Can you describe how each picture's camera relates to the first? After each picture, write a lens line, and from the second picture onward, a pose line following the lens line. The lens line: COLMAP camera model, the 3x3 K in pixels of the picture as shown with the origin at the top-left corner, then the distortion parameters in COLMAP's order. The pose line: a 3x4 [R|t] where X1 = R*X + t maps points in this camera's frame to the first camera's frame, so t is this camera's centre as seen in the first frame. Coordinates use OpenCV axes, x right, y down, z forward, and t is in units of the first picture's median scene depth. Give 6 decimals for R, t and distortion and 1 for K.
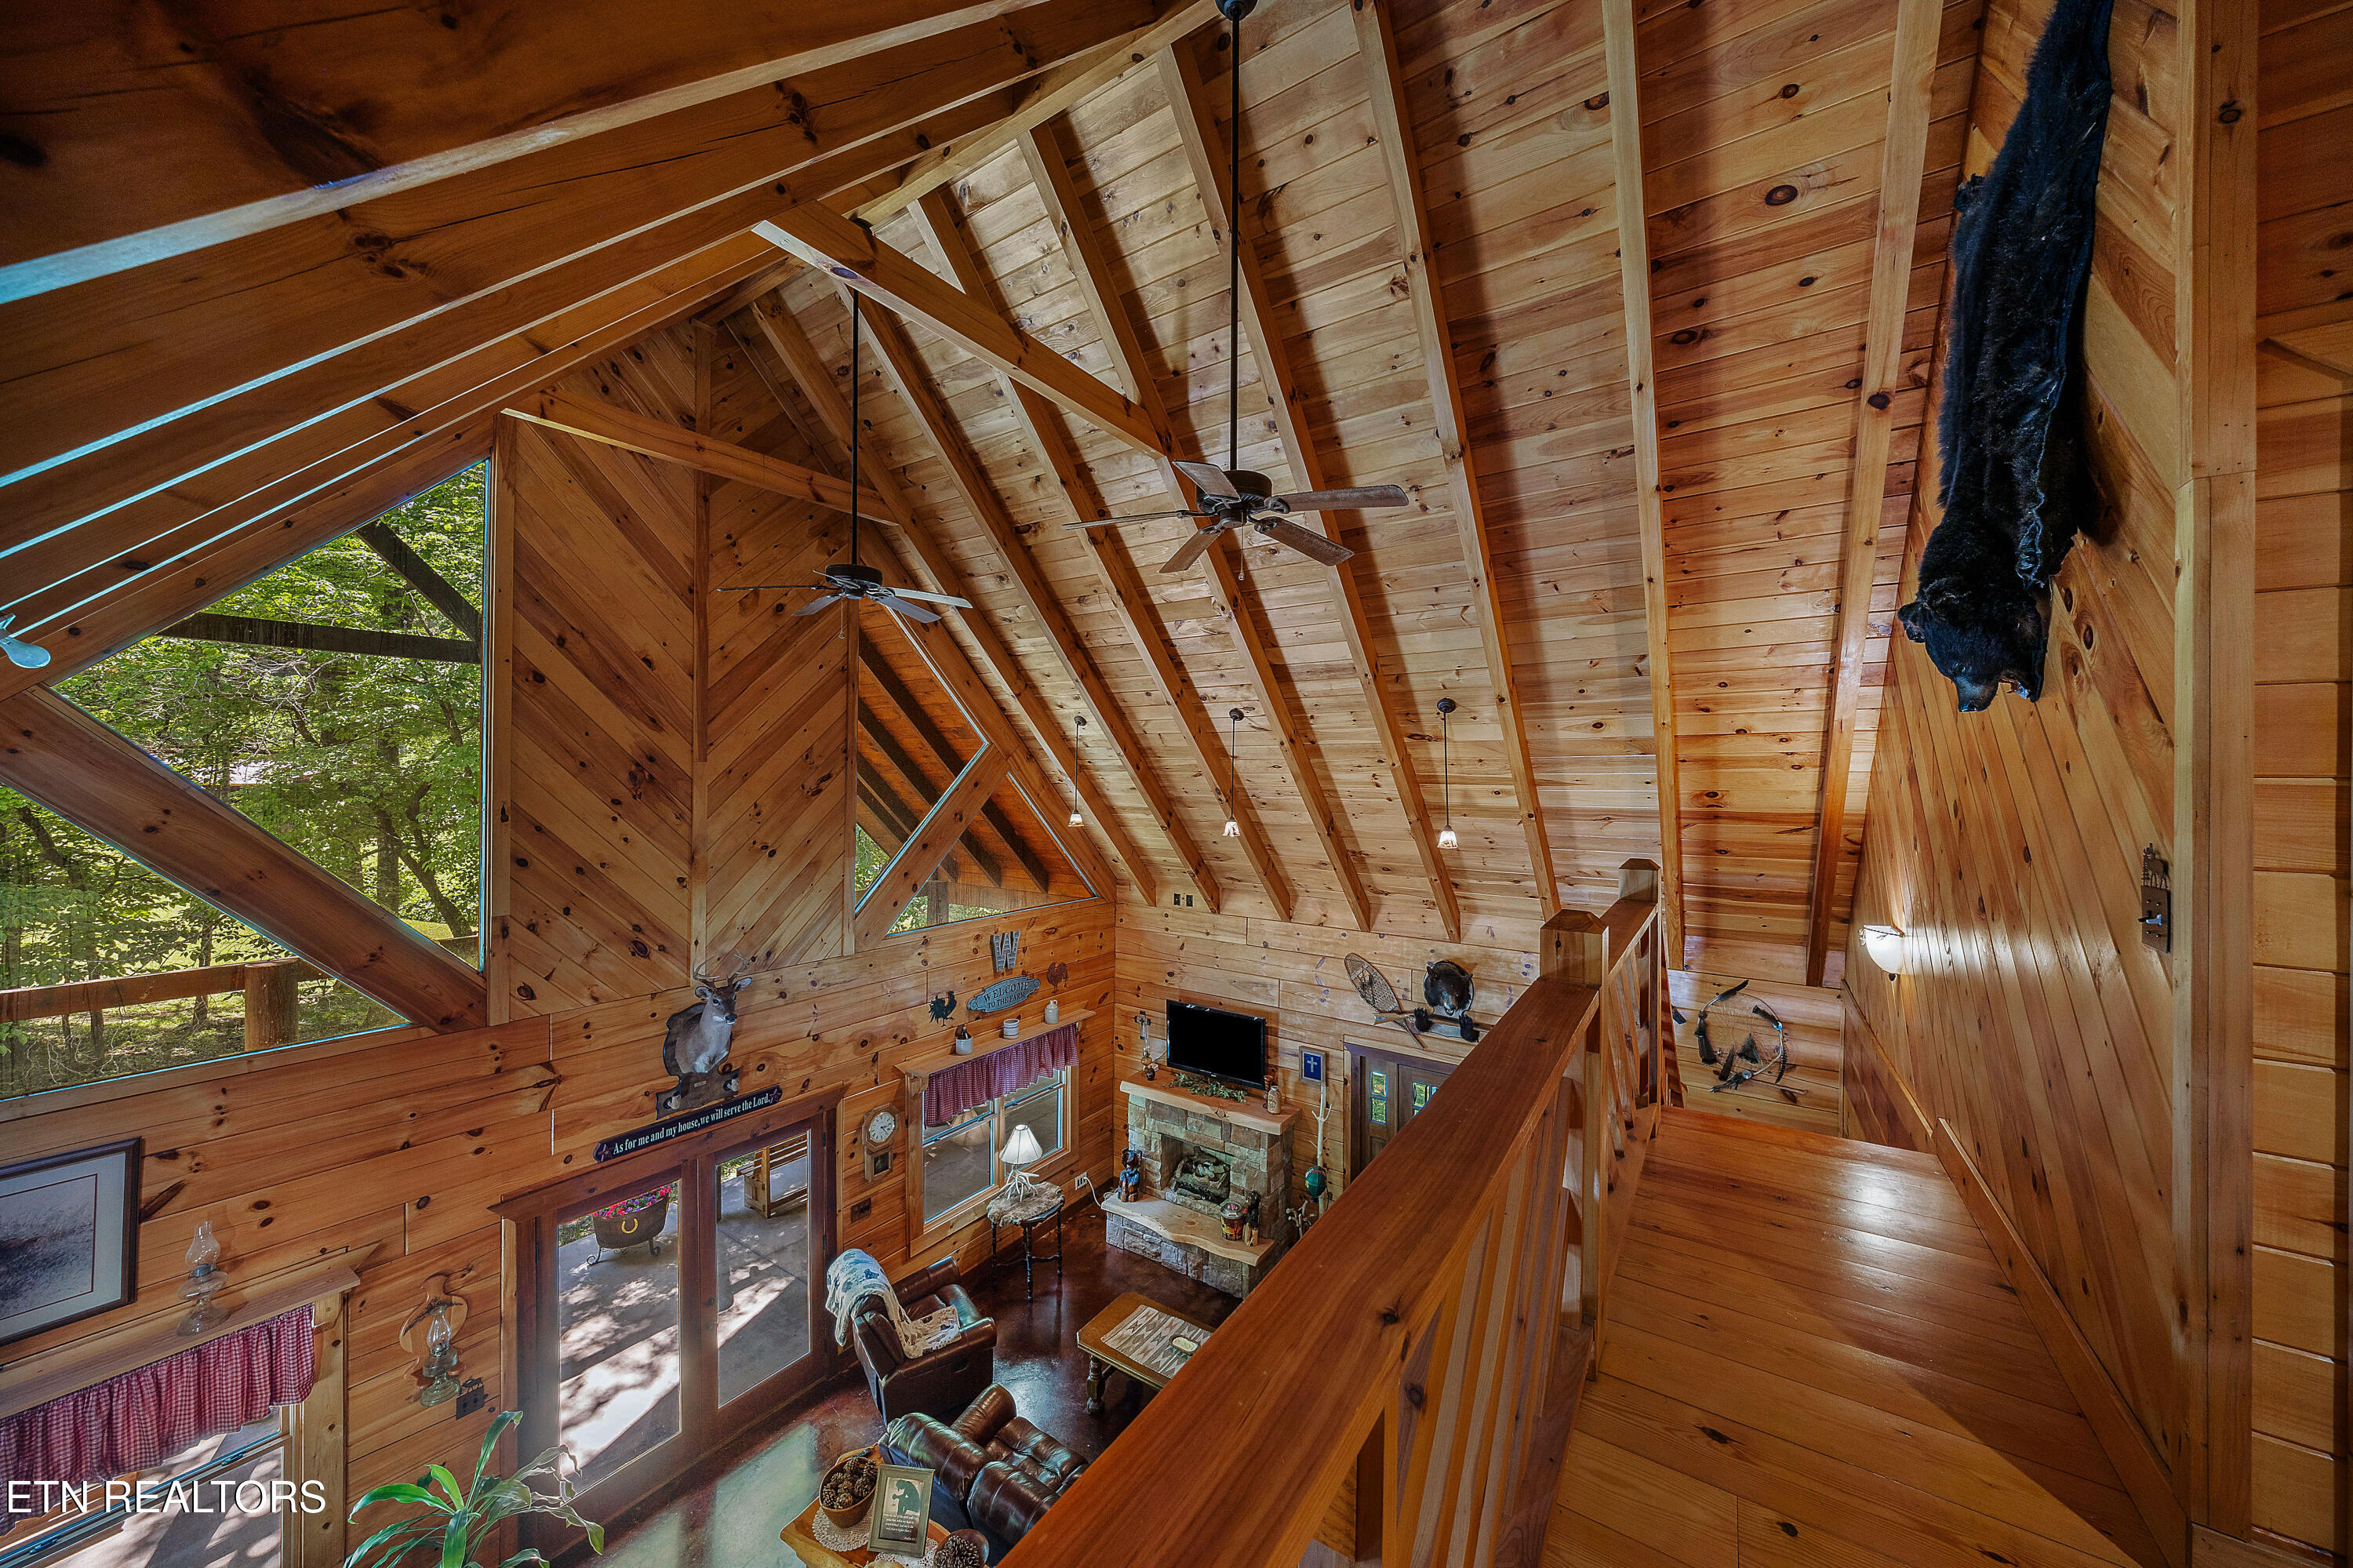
lens RADIAL K [[806.8, 0, 1153.7], [0, 806.8, 784.7], [0, 0, 1]] dist [-0.007757, 0.000340]
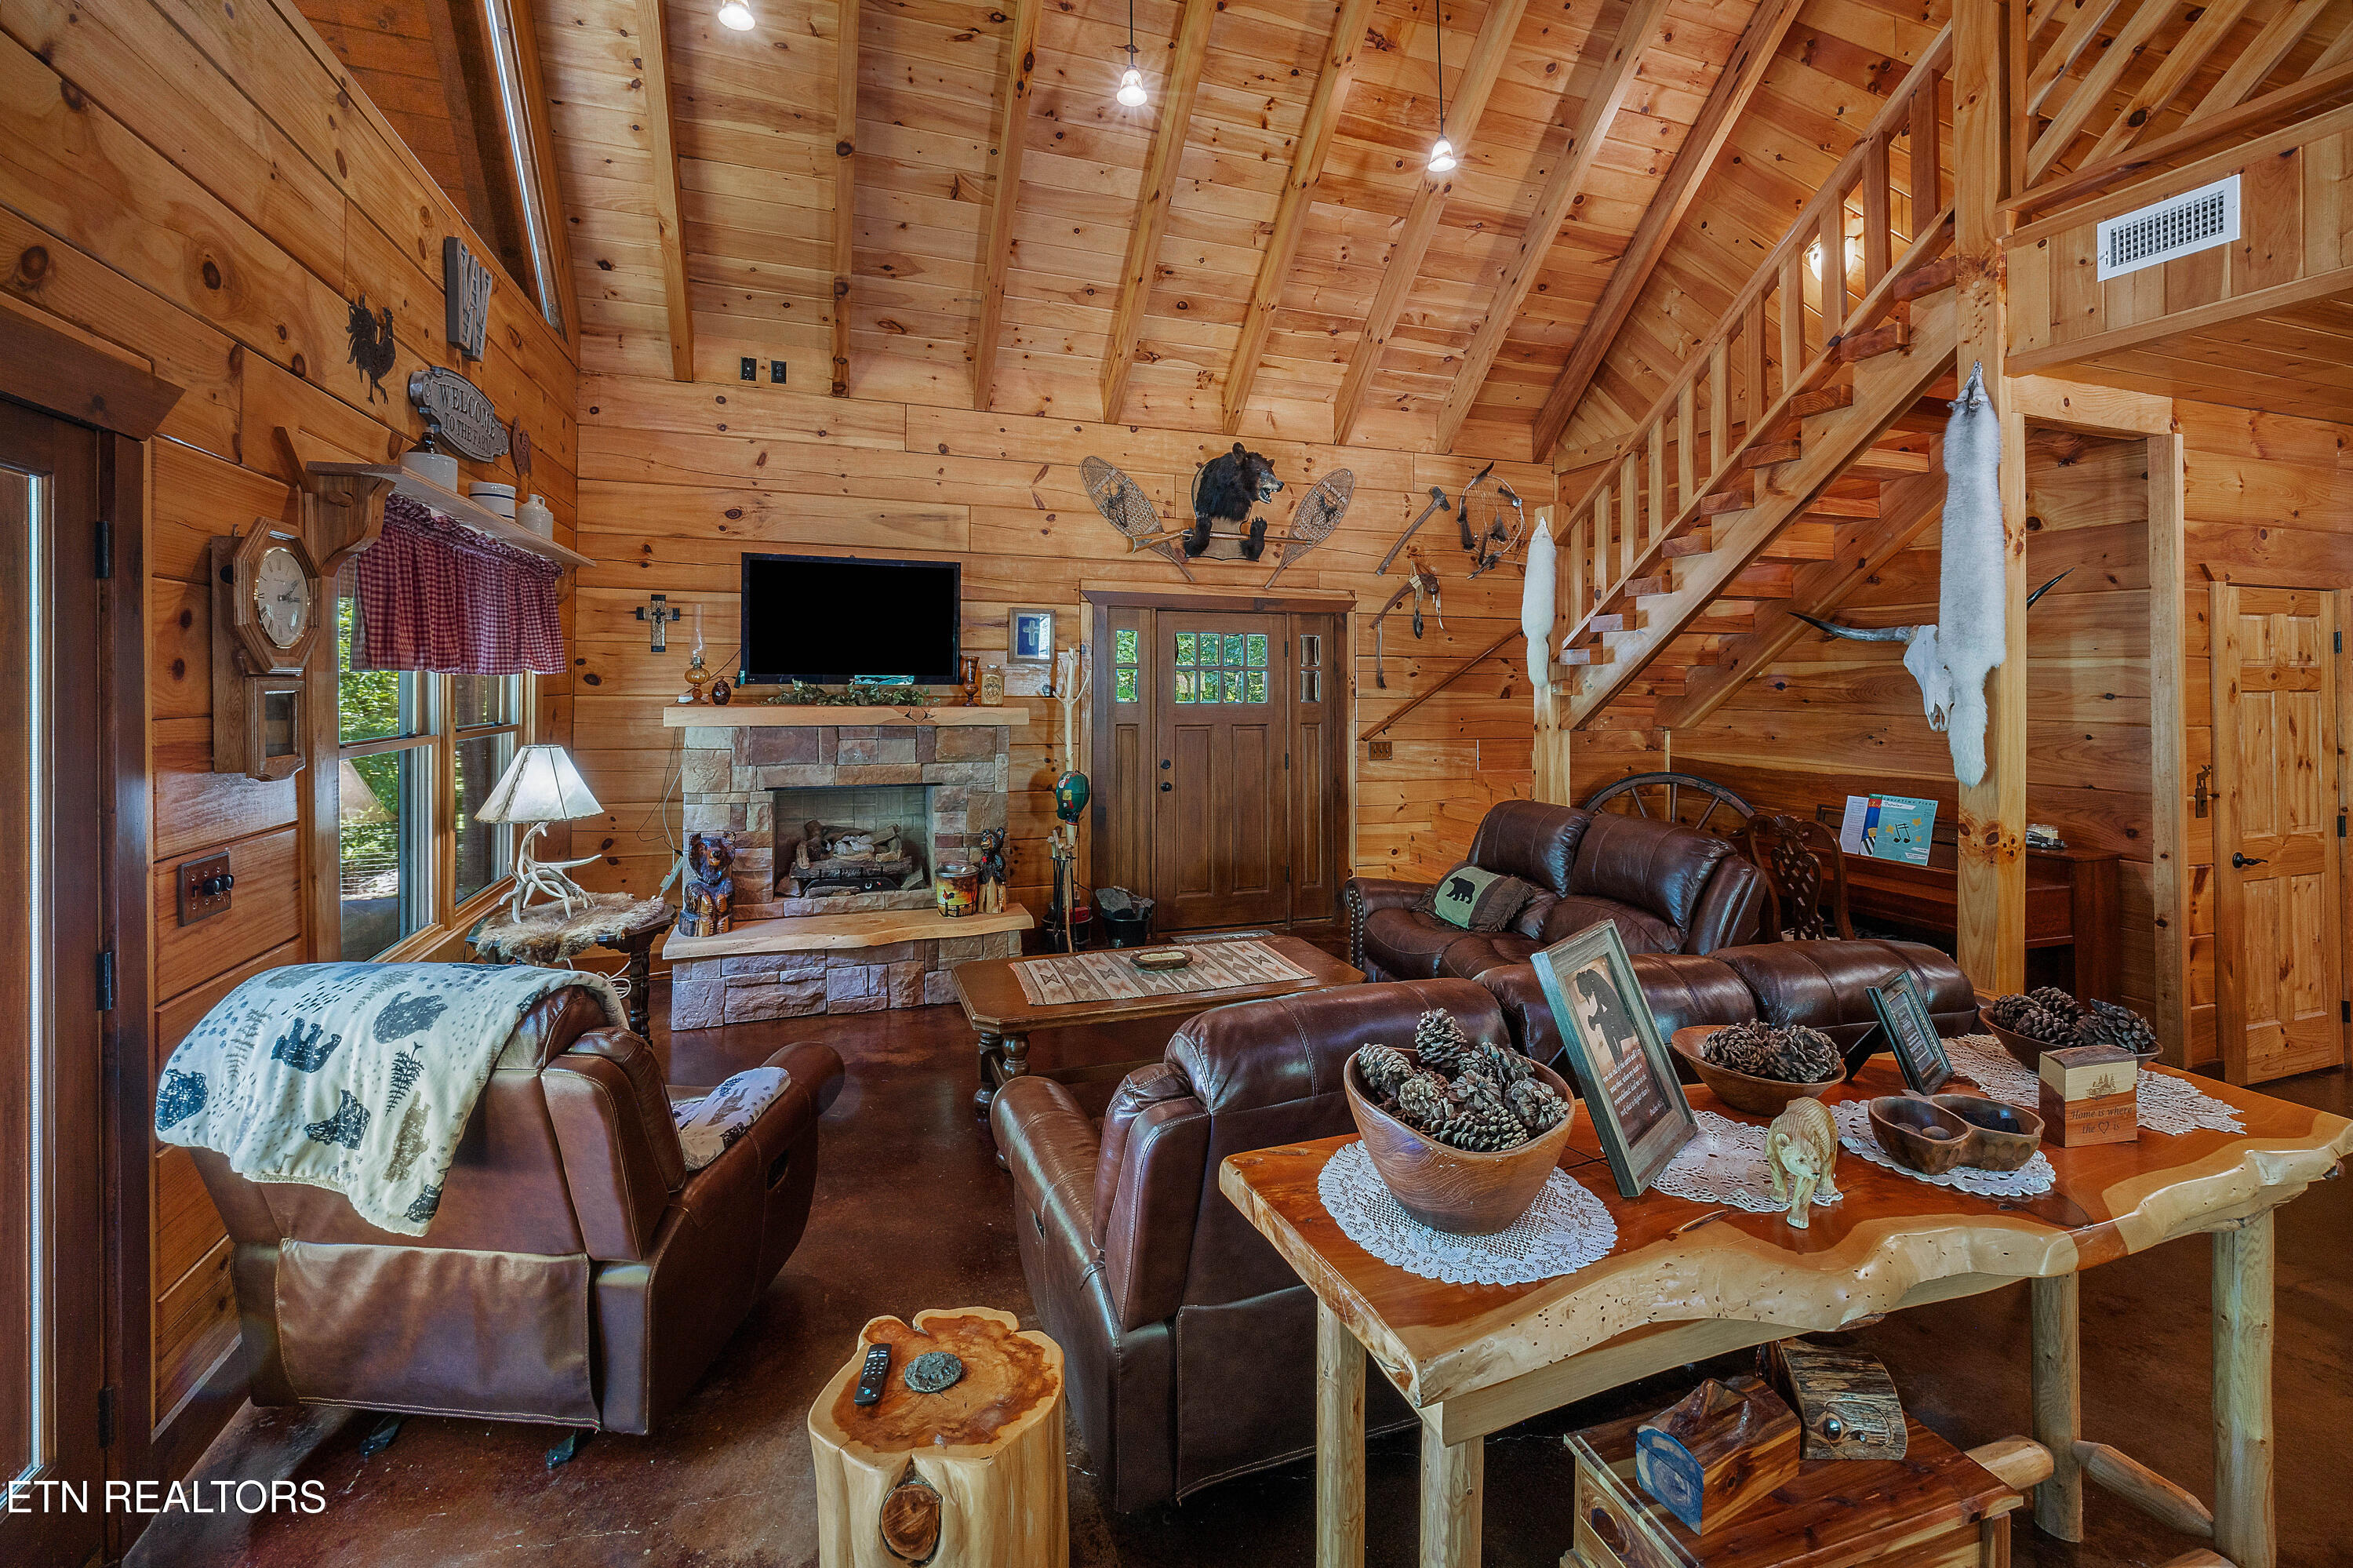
lens RADIAL K [[978.4, 0, 1172.1], [0, 978.4, 663.9], [0, 0, 1]] dist [0.005013, -0.000157]
pose [[0.582002, 0.012309, 0.813094, -0.372720], [0.002156, 0.999859, -0.016680, 0.394491], [-0.813184, 0.011460, 0.581893, 0.472966]]
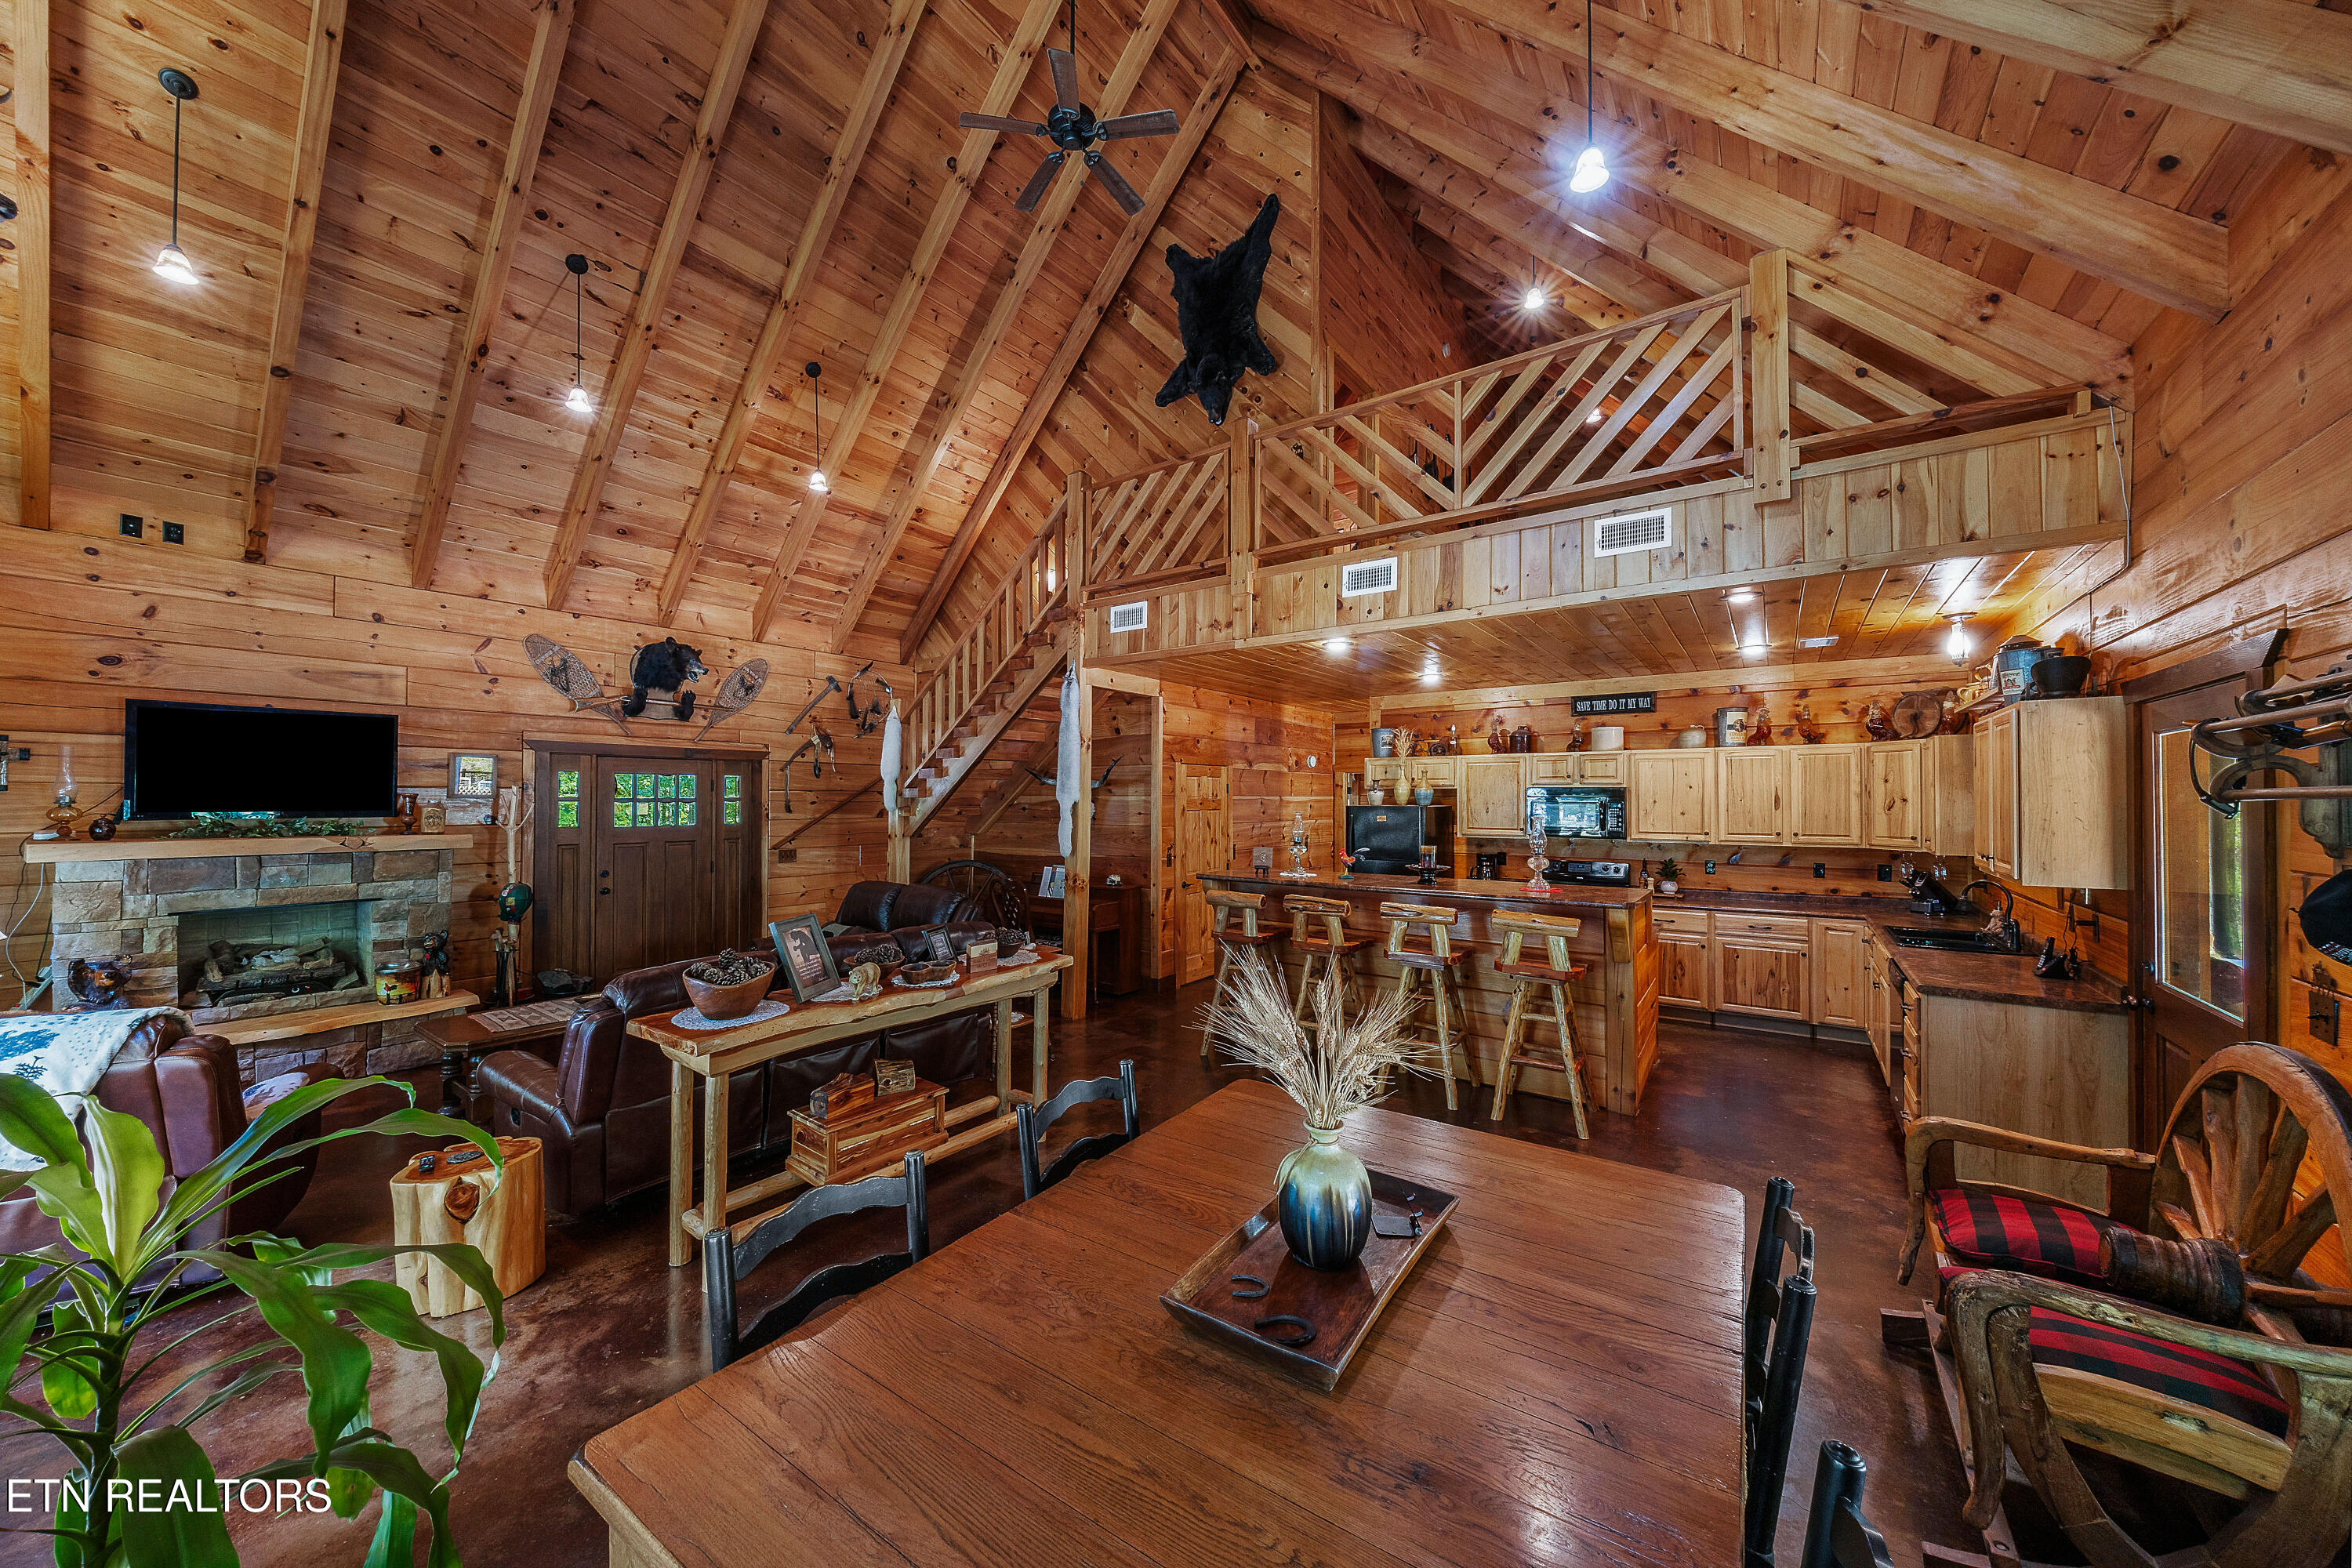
lens RADIAL K [[806.4, 0, 1184.5], [0, 806.4, 784.3], [0, 0, 1]] dist [-0.007757, 0.000340]
pose [[0.006642, 0.012437, 0.999901, -0.591808], [0.006531, 0.999901, -0.012480, 0.381727], [-0.999957, 0.006614, 0.006560, 0.309549]]
